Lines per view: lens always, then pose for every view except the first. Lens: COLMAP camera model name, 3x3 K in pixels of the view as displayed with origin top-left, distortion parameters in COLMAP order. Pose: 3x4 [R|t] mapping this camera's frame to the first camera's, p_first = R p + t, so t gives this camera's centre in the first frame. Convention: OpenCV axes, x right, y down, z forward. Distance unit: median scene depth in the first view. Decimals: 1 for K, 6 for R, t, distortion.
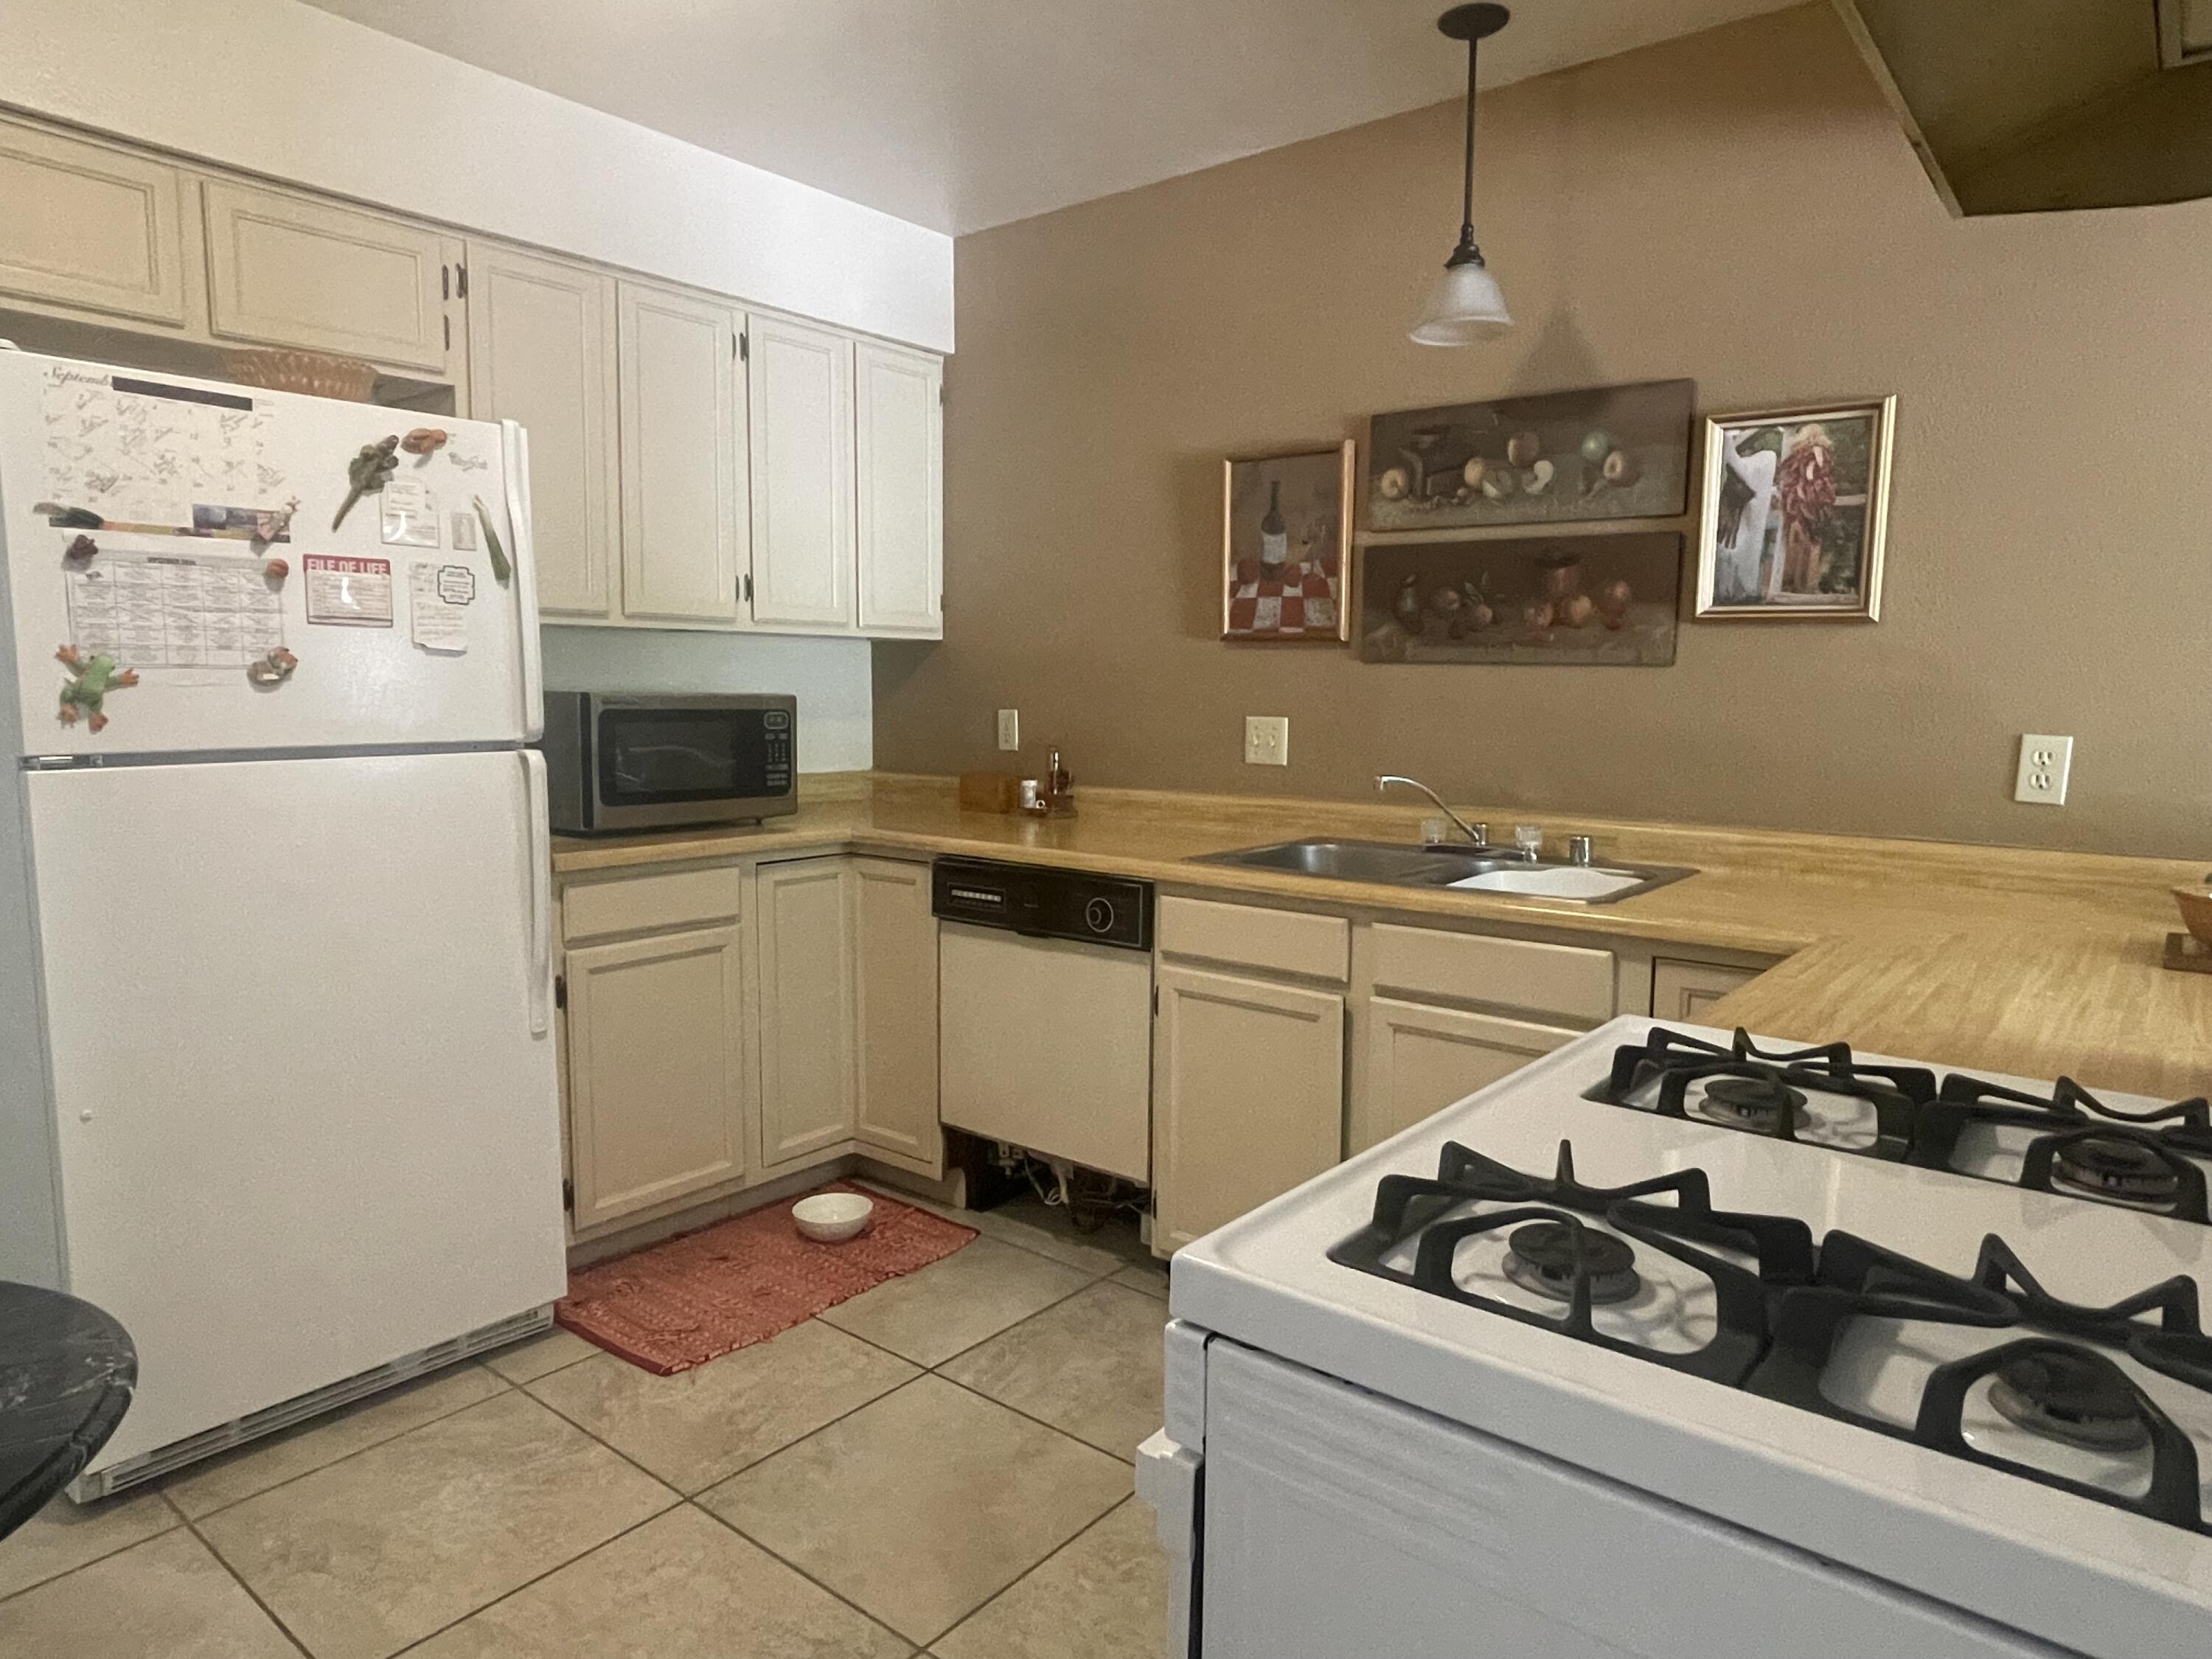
lens RADIAL K [[1354.6, 0, 1115.1], [0, 1354.6, 836.6], [0, 0, 1]] dist [0.014191, -0.021488]
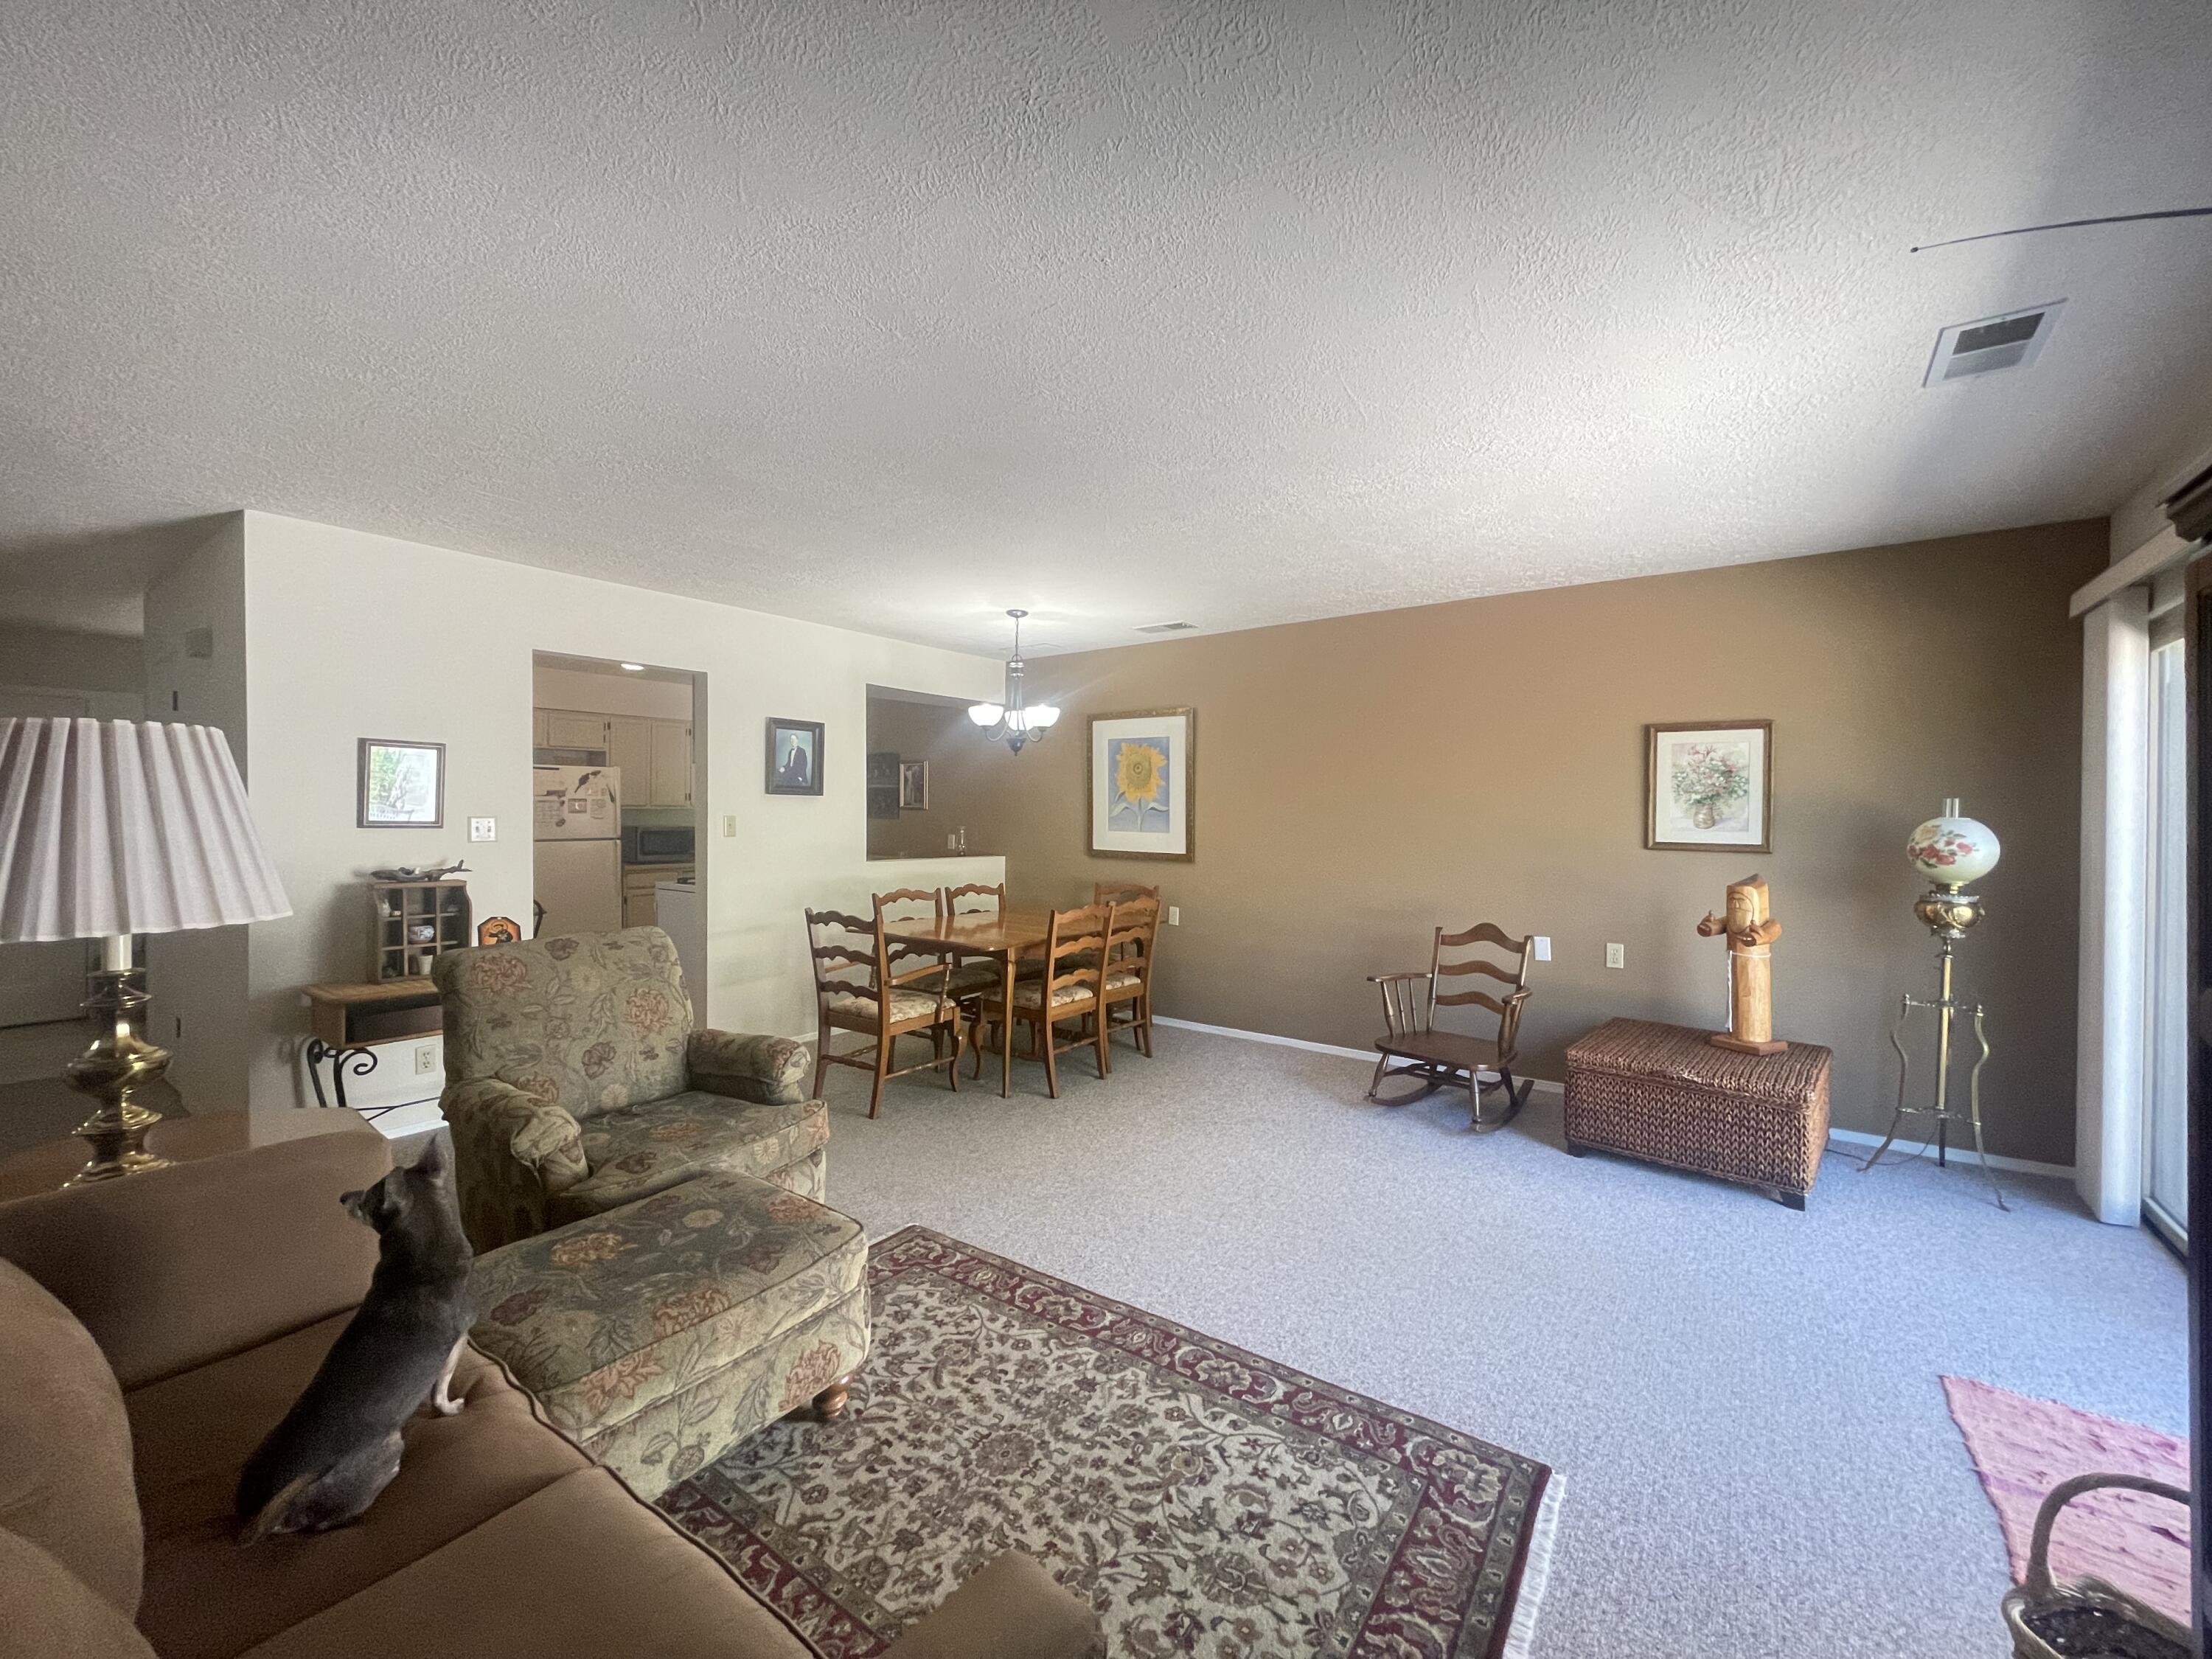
lens RADIAL K [[895.9, 0, 1109.9], [0, 895.9, 823.0], [0, 0, 1]] dist [-0.004763, 0.002516]
pose [[0.999134, -0.004681, 0.041334, 0.913750], [0.008752, 0.995062, -0.098870, 0.159256], [-0.040667, 0.099147, 0.994241, -1.709805]]
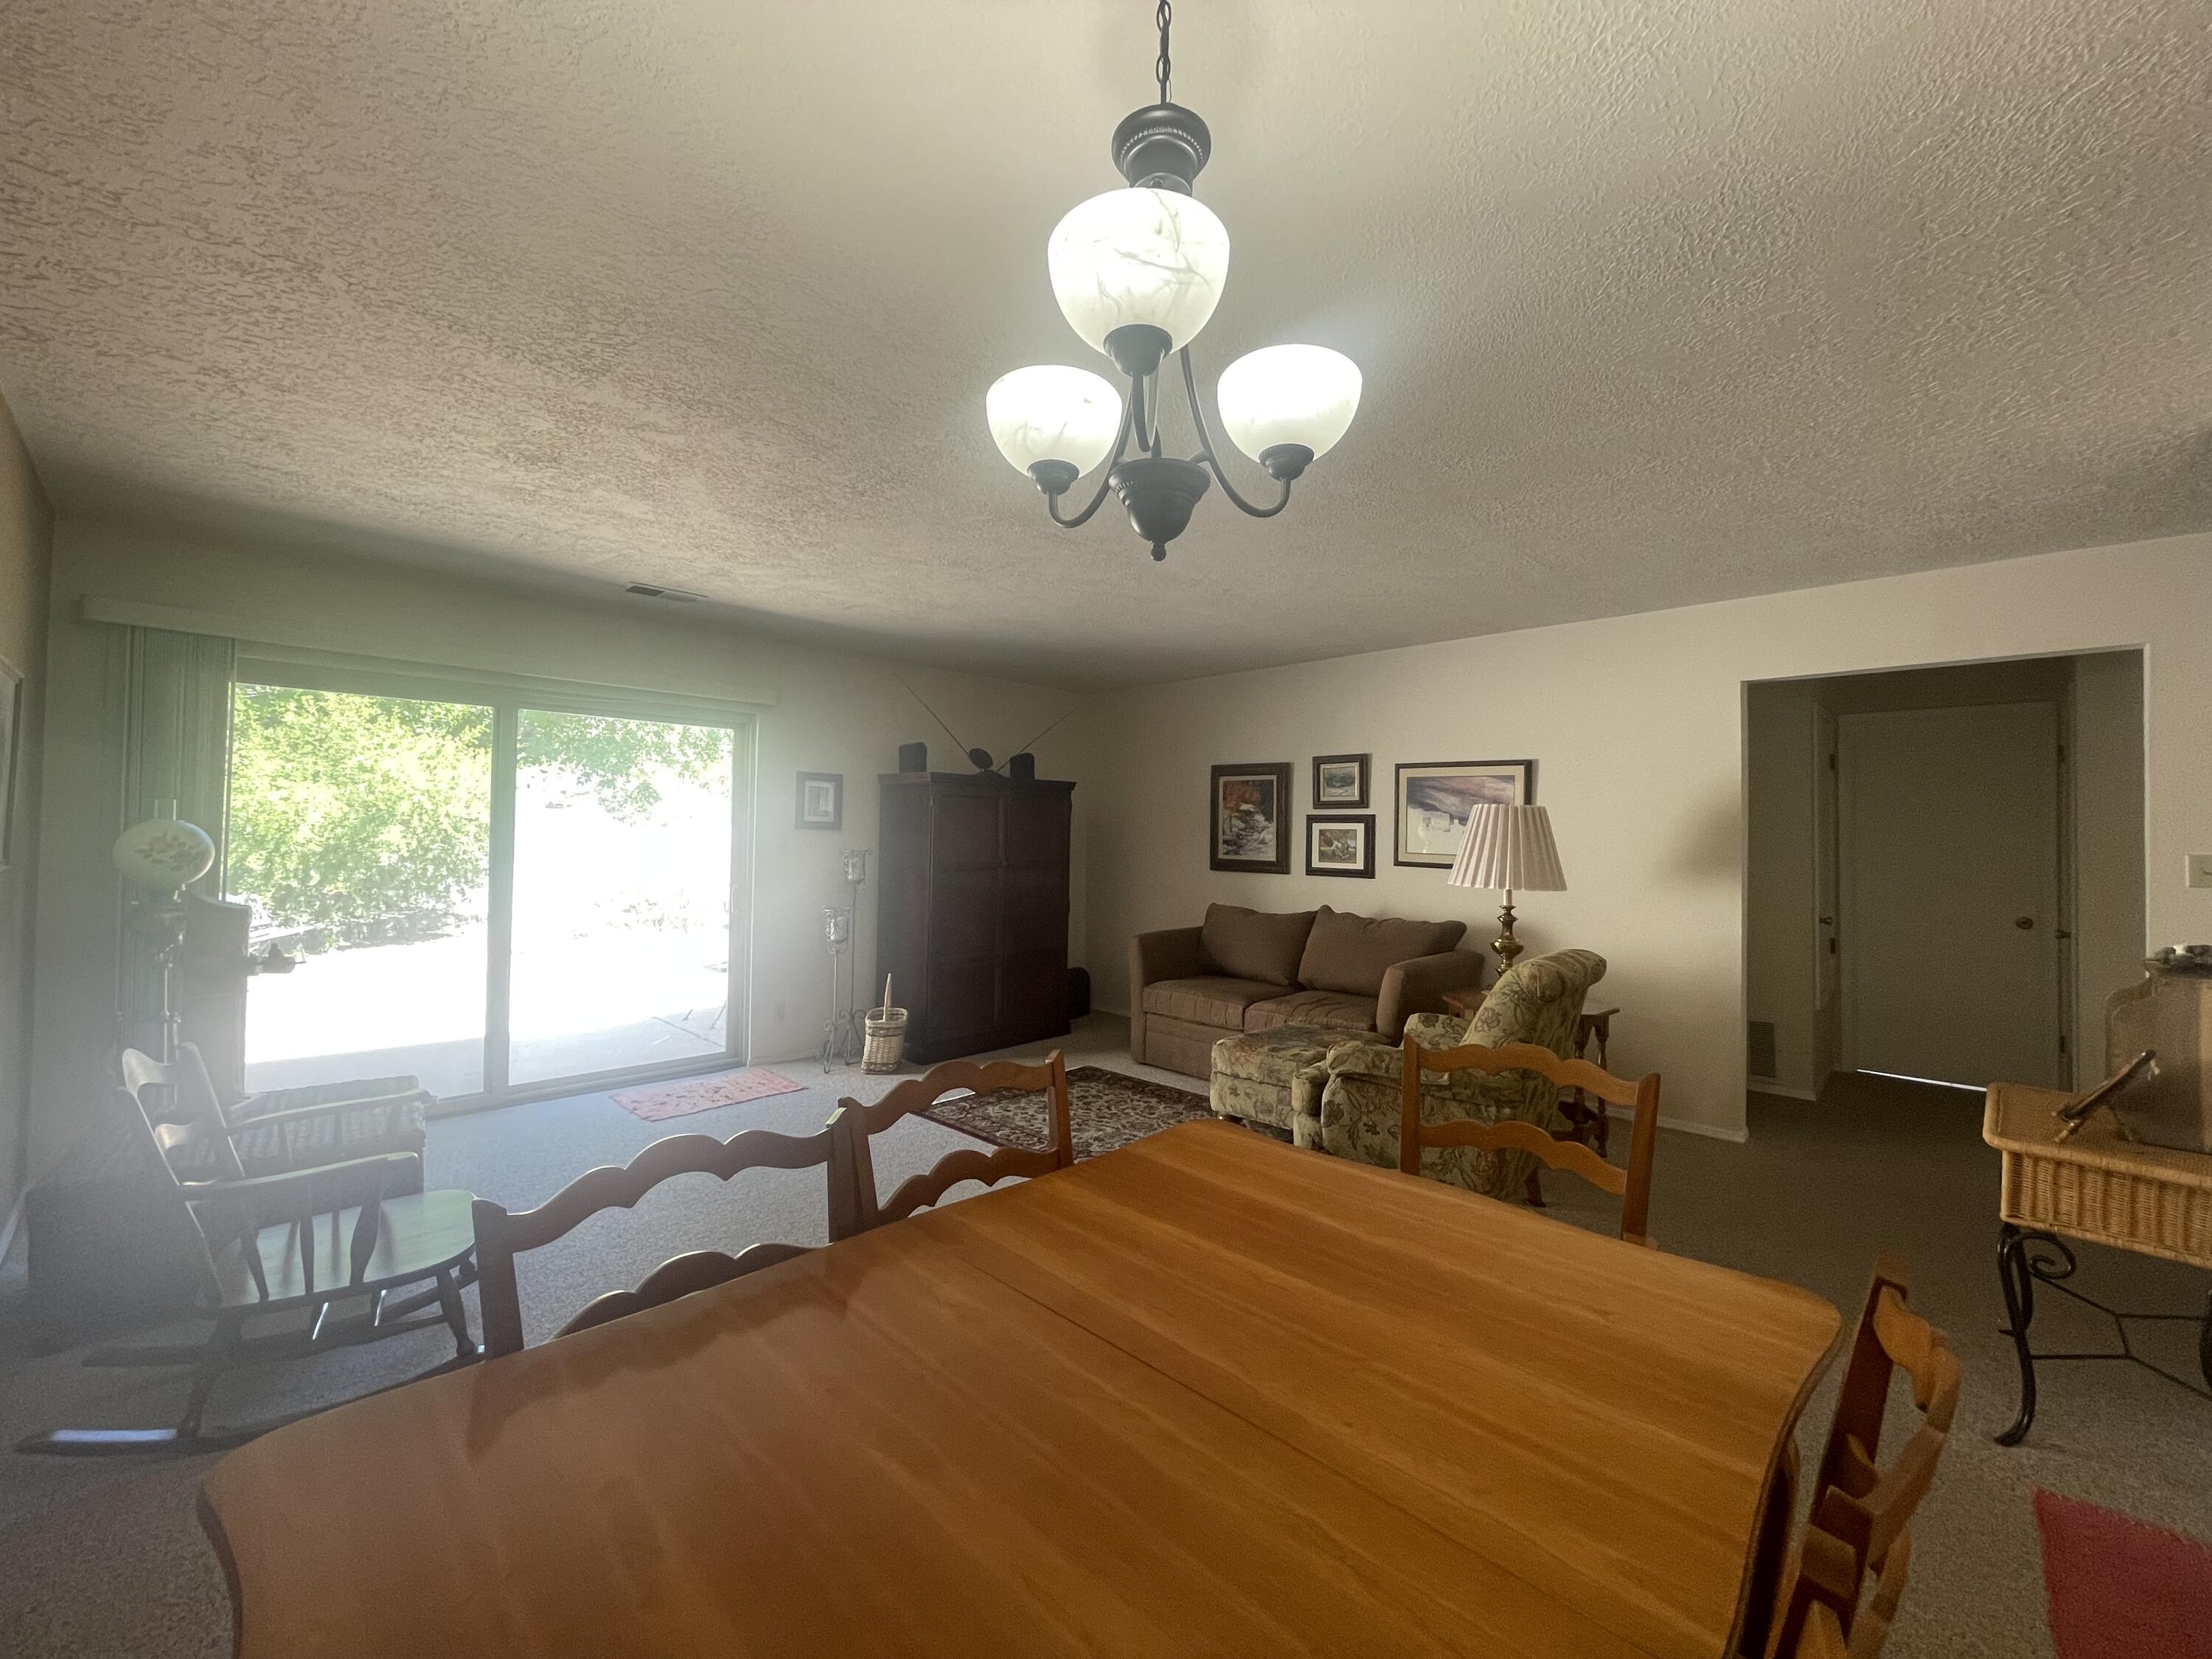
lens RADIAL K [[895.9, 0, 1104.4], [0, 895.9, 826.0], [0, 0, 1]] dist [-0.004763, 0.002516]
pose [[-0.994726, -0.021642, 0.100264, 0.781757], [-0.011741, 0.995087, 0.098305, -0.078654], [-0.101899, 0.096609, -0.990093, 0.473520]]
